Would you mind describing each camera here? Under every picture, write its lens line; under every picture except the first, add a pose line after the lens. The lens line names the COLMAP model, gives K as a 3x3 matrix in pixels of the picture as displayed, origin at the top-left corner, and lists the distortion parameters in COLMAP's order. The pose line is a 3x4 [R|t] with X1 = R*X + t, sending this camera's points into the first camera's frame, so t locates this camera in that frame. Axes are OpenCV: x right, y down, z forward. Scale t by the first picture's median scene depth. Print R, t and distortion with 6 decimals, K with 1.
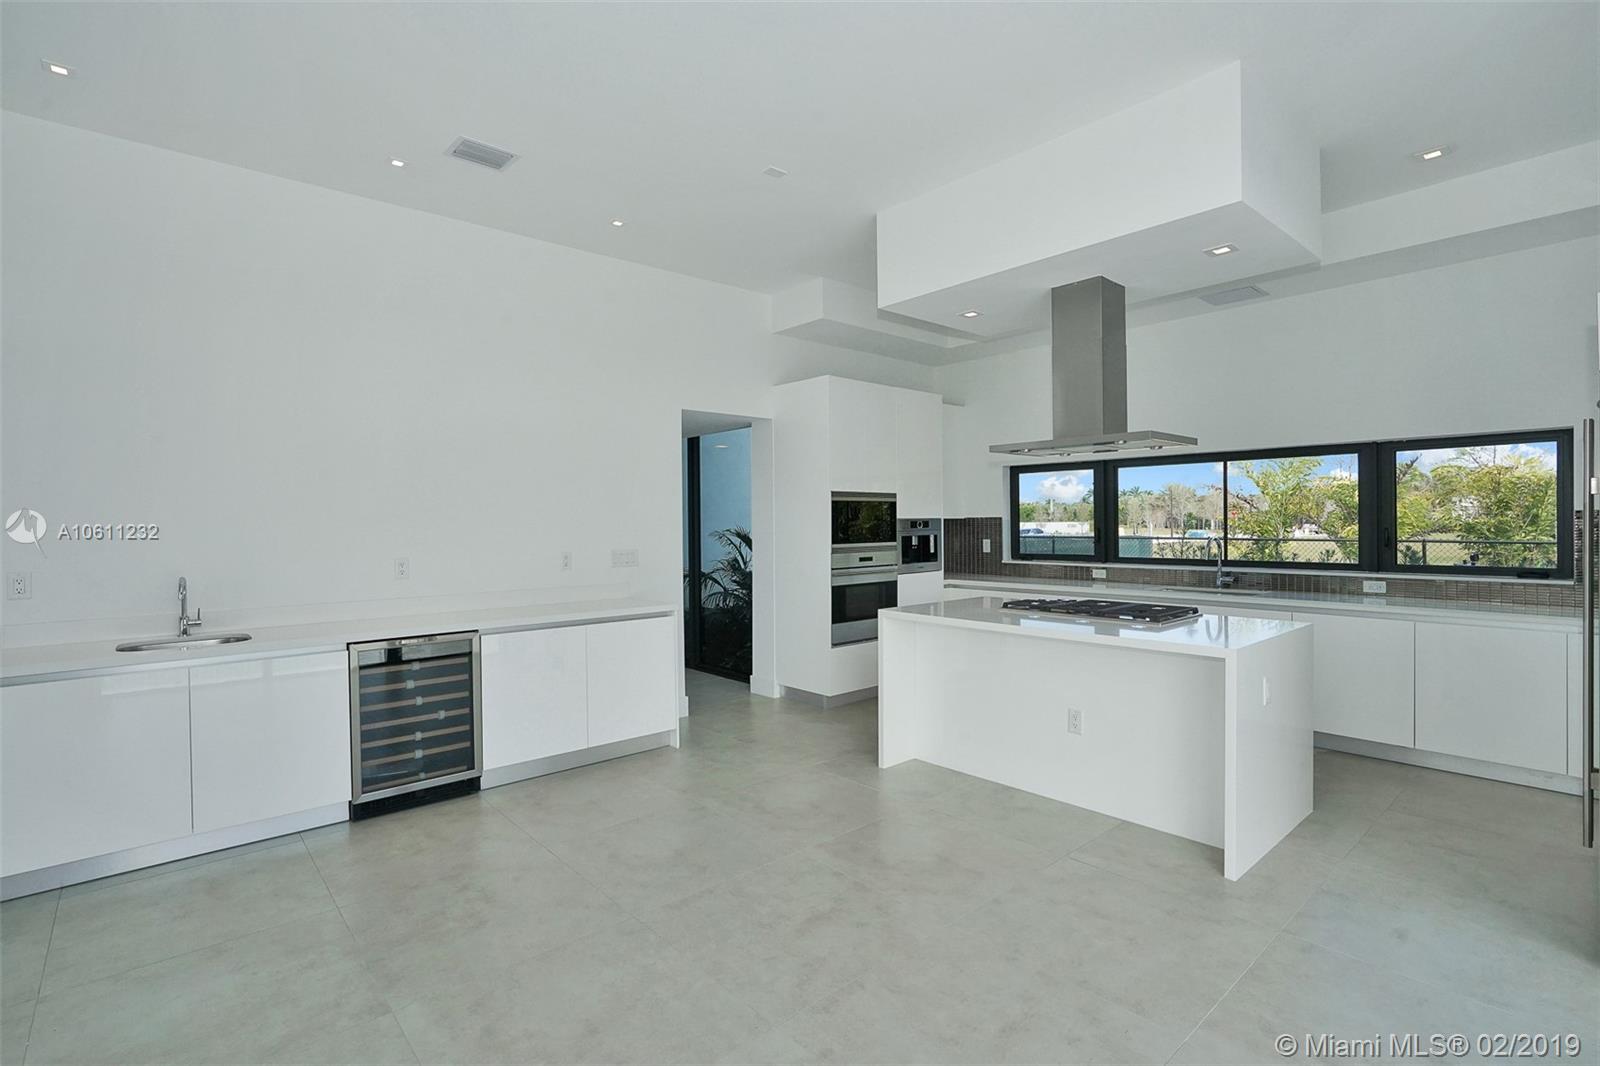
lens RADIAL K [[741.8, 0, 795.0], [0, 741.8, 529.1], [0, 0, 1]] dist [-0.009538, 0.001597]
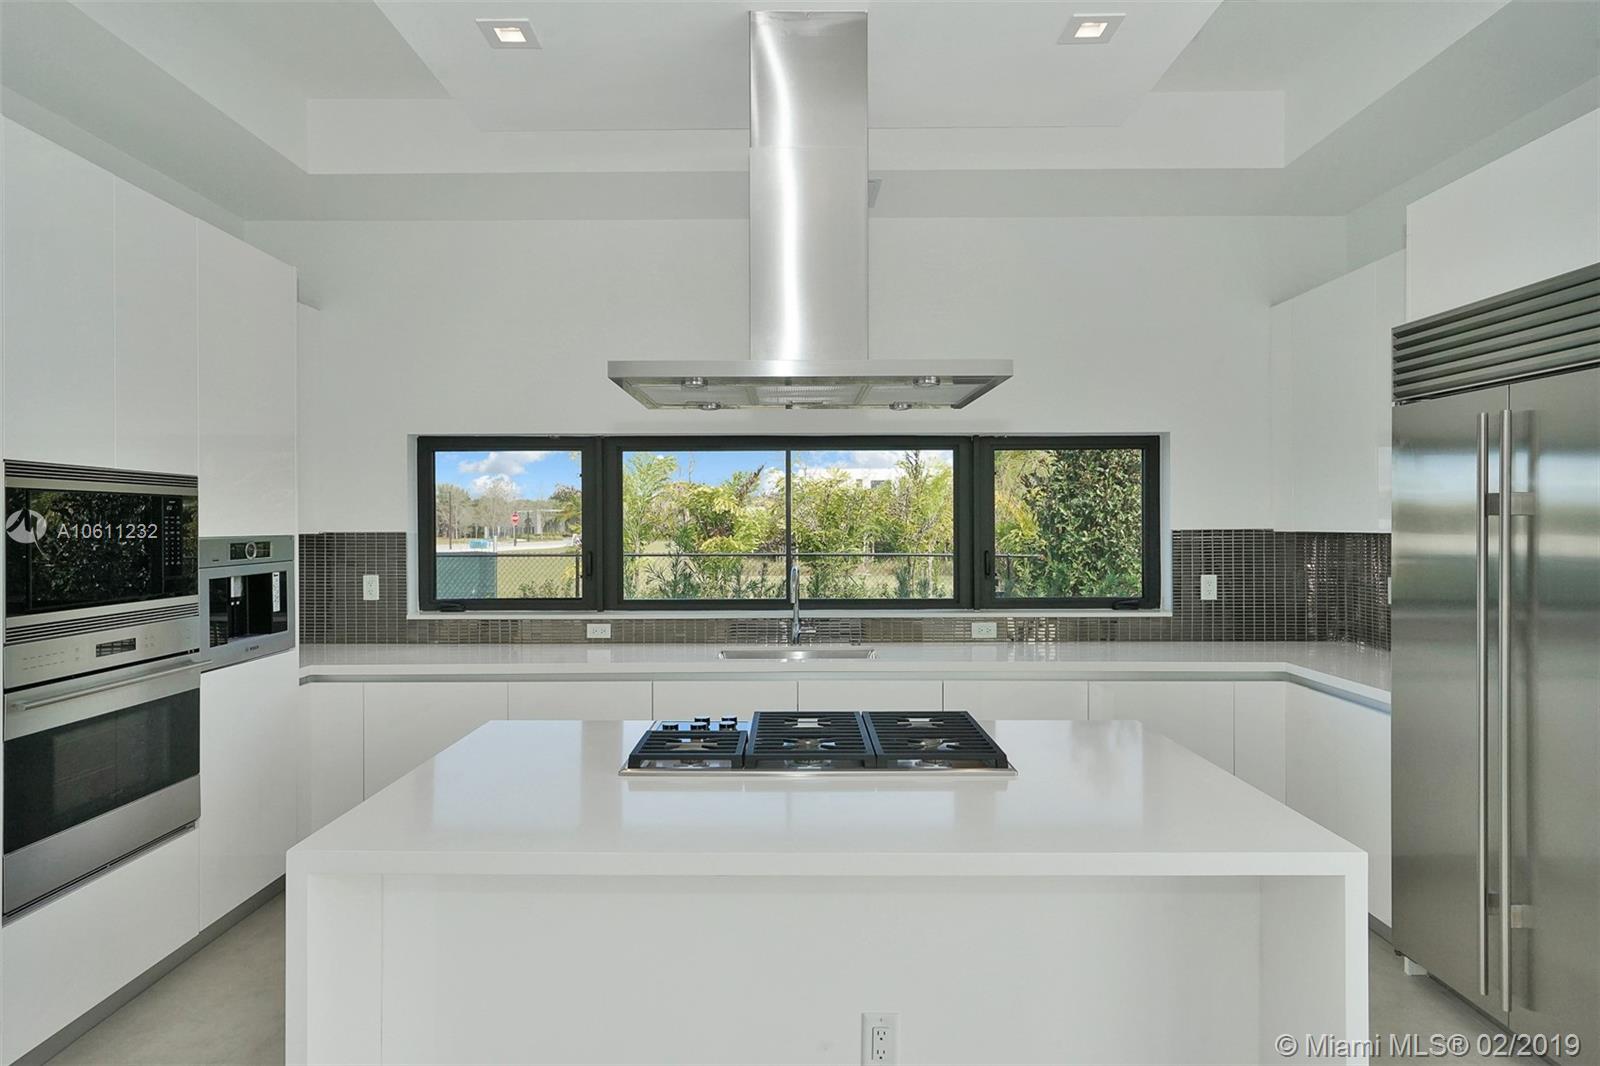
lens RADIAL K [[903.1, 0, 794.0], [0, 903.1, 527.1], [0, 0, 1]] dist [0.002510, 0.000252]
pose [[0.661825, 0.004095, 0.749648, -0.019006], [0.005435, 0.999933, -0.010260, -0.012603], [-0.749639, 0.010865, 0.661758, 0.403506]]
